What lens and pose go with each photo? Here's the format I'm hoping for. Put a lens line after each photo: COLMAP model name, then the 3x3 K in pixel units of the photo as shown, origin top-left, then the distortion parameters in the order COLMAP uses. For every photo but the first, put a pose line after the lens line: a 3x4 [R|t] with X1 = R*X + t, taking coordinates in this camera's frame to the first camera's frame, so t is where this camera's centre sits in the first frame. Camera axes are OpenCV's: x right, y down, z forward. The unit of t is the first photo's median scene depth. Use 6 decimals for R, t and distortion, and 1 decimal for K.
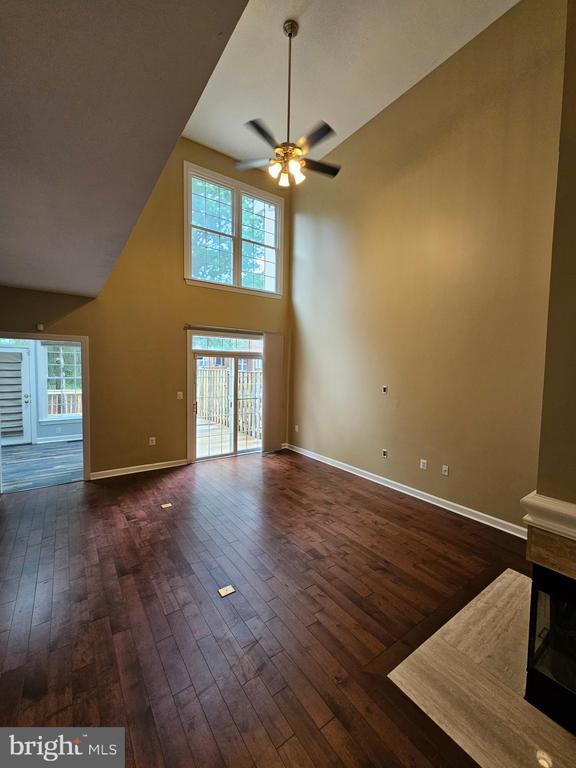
lens RADIAL K [[315.6, 0, 291.8], [0, 315.6, 384.7], [0, 0, 1]] dist [0.016758, 0.000108]
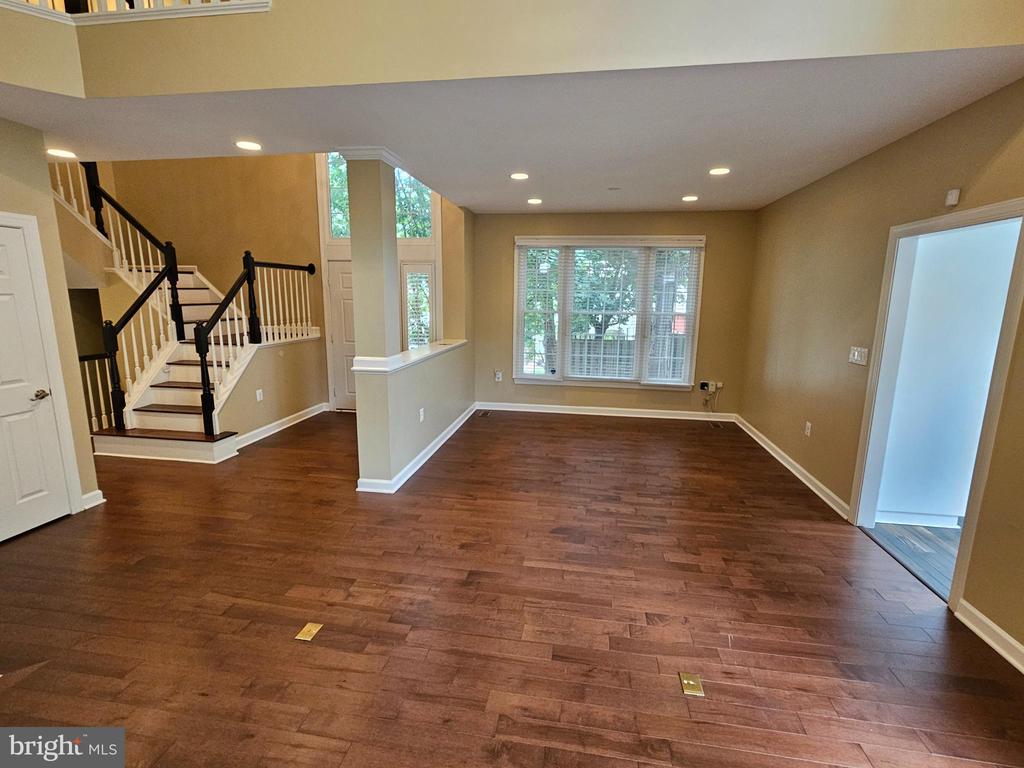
lens RADIAL K [[471.1, 0, 509.6], [0, 471.1, 380.2], [0, 0, 1]] dist [-0.000328, 0.000957]
pose [[-0.704423, 0.100339, -0.702652, 0.057032], [-0.067251, 0.976069, 0.206803, -0.028844], [0.706587, 0.192931, -0.680817, 0.848720]]
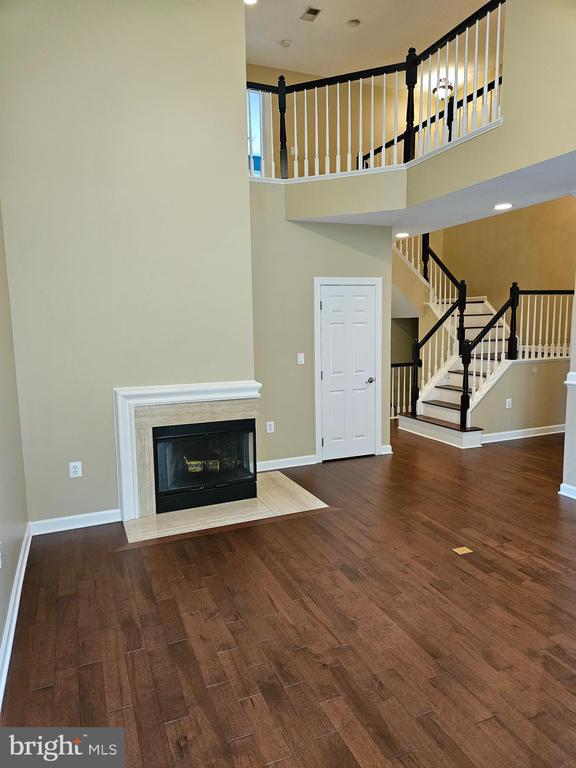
lens RADIAL K [[504.4, 0, 282.6], [0, 504.4, 385.6], [0, 0, 1]] dist [0.081319, -0.074994]
pose [[-0.972290, -0.029175, 0.231950, -0.013822], [0.015766, 0.981740, 0.189574, -0.049564], [-0.233245, 0.187978, -0.954076, 1.134355]]
